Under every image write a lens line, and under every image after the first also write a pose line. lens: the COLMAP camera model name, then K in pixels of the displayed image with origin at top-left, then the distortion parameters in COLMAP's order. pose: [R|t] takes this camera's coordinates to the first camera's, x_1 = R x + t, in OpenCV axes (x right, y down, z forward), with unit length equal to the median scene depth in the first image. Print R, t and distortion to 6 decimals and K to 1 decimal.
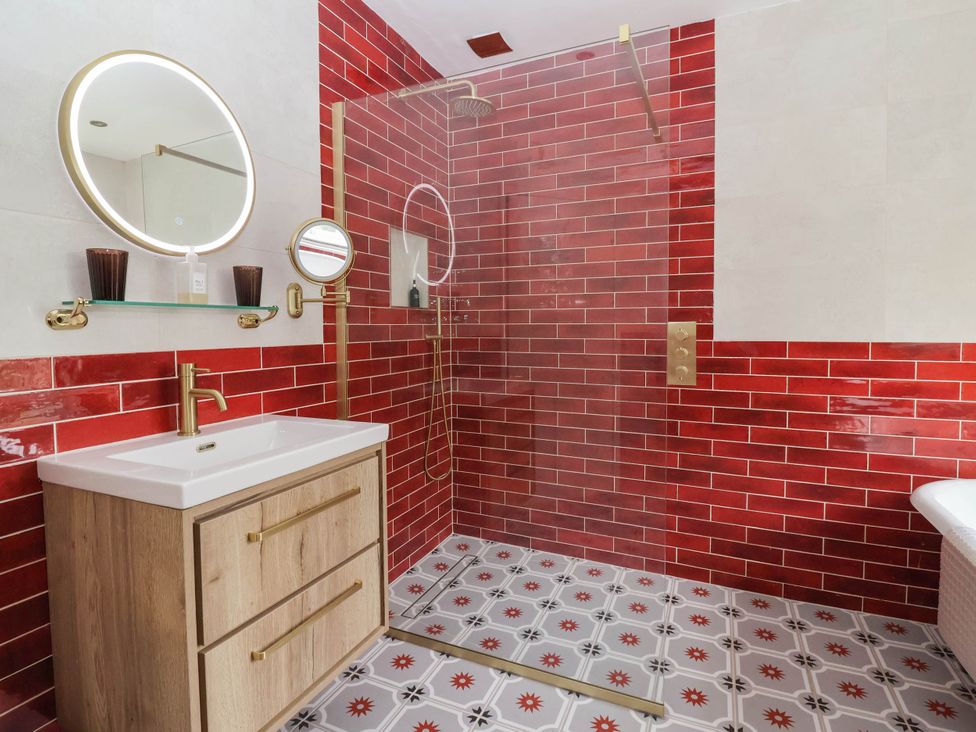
lens RADIAL K [[516.1, 0, 483.8], [0, 516.1, 362.9], [0, 0, 1]] dist [-0.021128, -0.002354]
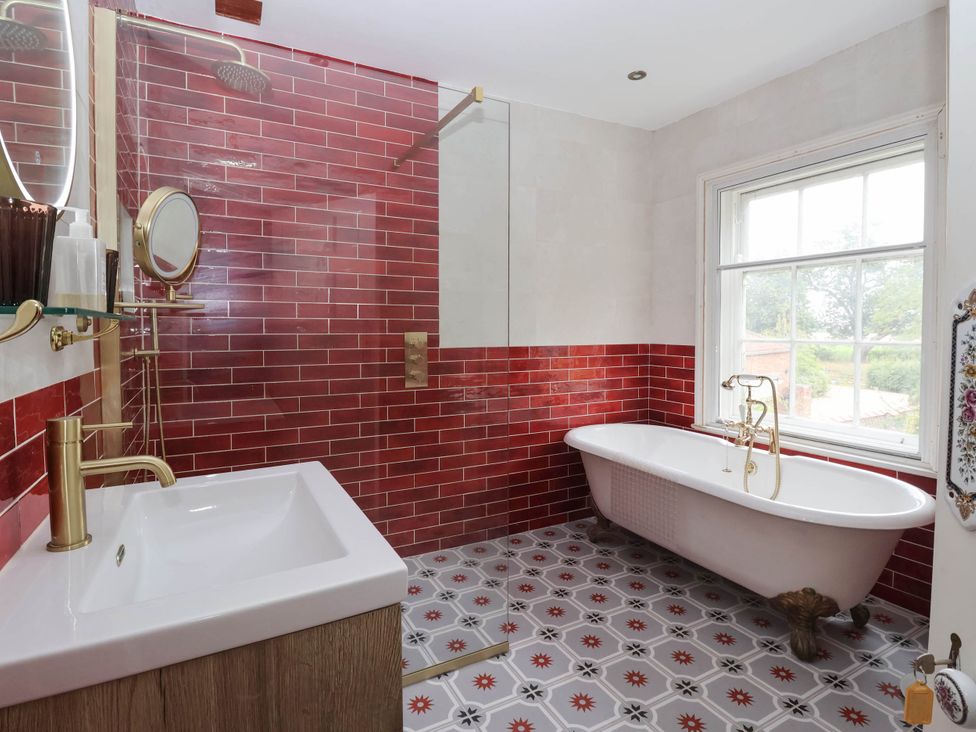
lens RADIAL K [[516.1, 0, 489.1], [0, 516.1, 359.7], [0, 0, 1]] dist [-0.021128, -0.002354]
pose [[0.588559, -0.045241, 0.807188, -0.473243], [0.057598, 0.998242, 0.013952, -0.026057], [-0.806400, 0.038280, 0.590130, 0.194011]]
